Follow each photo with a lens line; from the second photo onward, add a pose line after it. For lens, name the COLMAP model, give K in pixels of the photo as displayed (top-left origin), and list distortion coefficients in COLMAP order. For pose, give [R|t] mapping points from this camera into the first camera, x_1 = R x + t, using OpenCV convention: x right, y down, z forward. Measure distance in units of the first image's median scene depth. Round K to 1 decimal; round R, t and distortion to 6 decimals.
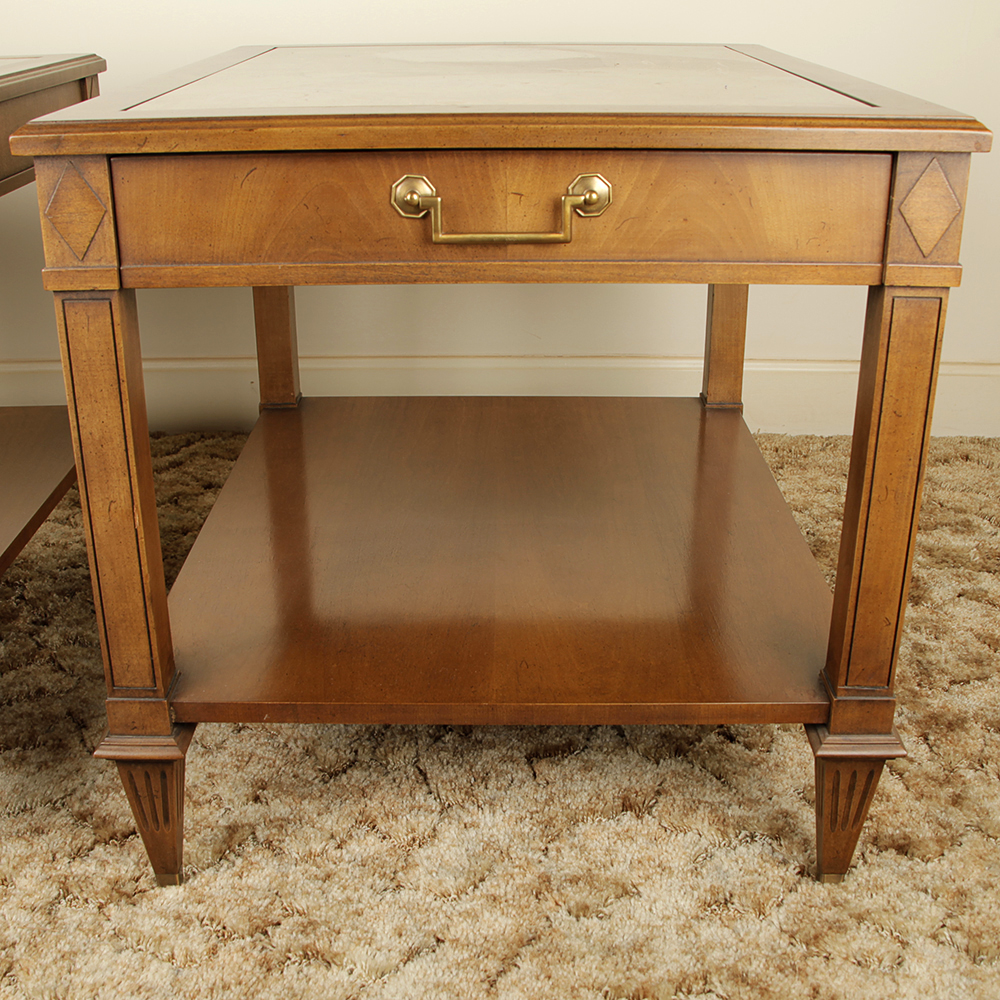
lens RADIAL K [[1314.3, 0, 501.2], [0, 1314.3, 536.4], [0, 0, 1]] dist [-0.138057, 0.049752]
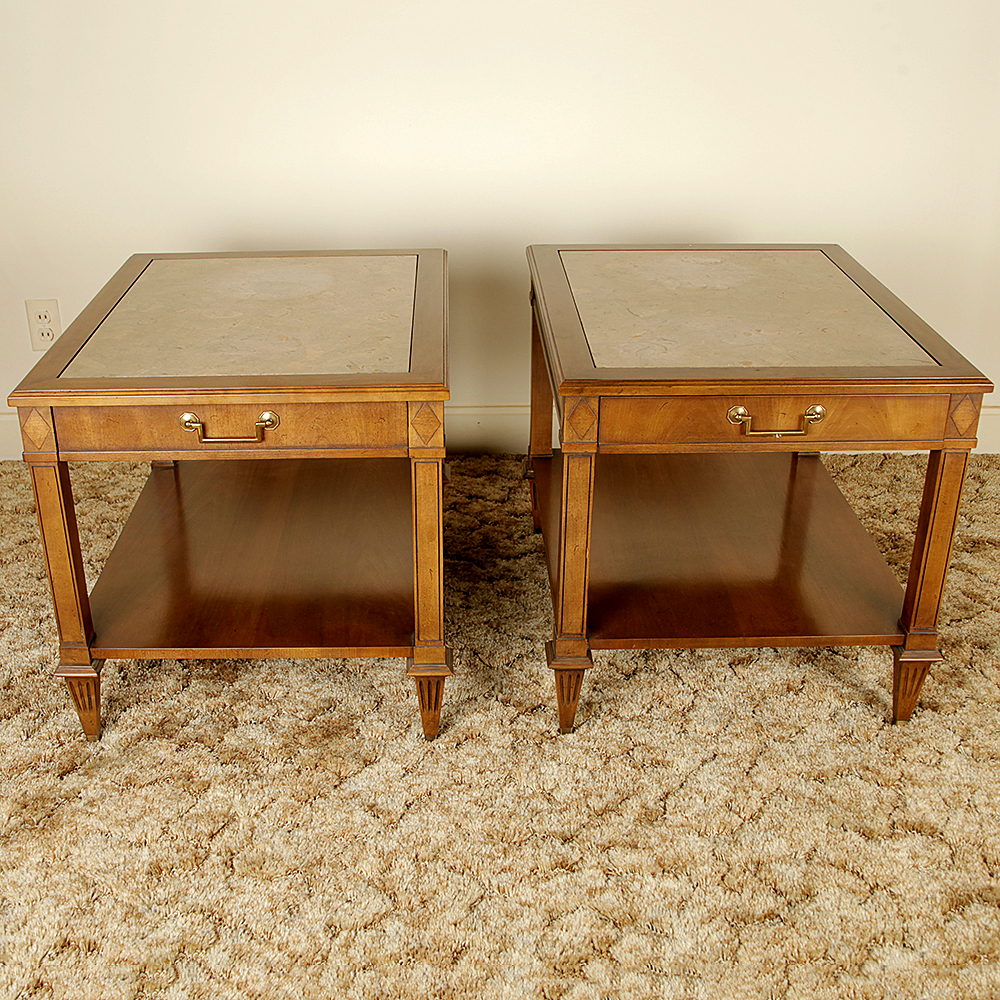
lens RADIAL K [[1258.3, 0, 474.2], [0, 1258.3, 501.0], [0, 0, 1]] dist [-0.120146, 0.129294]
pose [[0.999786, -0.009330, 0.018454, -0.431577], [0.008719, 0.999419, 0.032935, -0.144186], [-0.018751, -0.032767, 0.999287, -0.878527]]
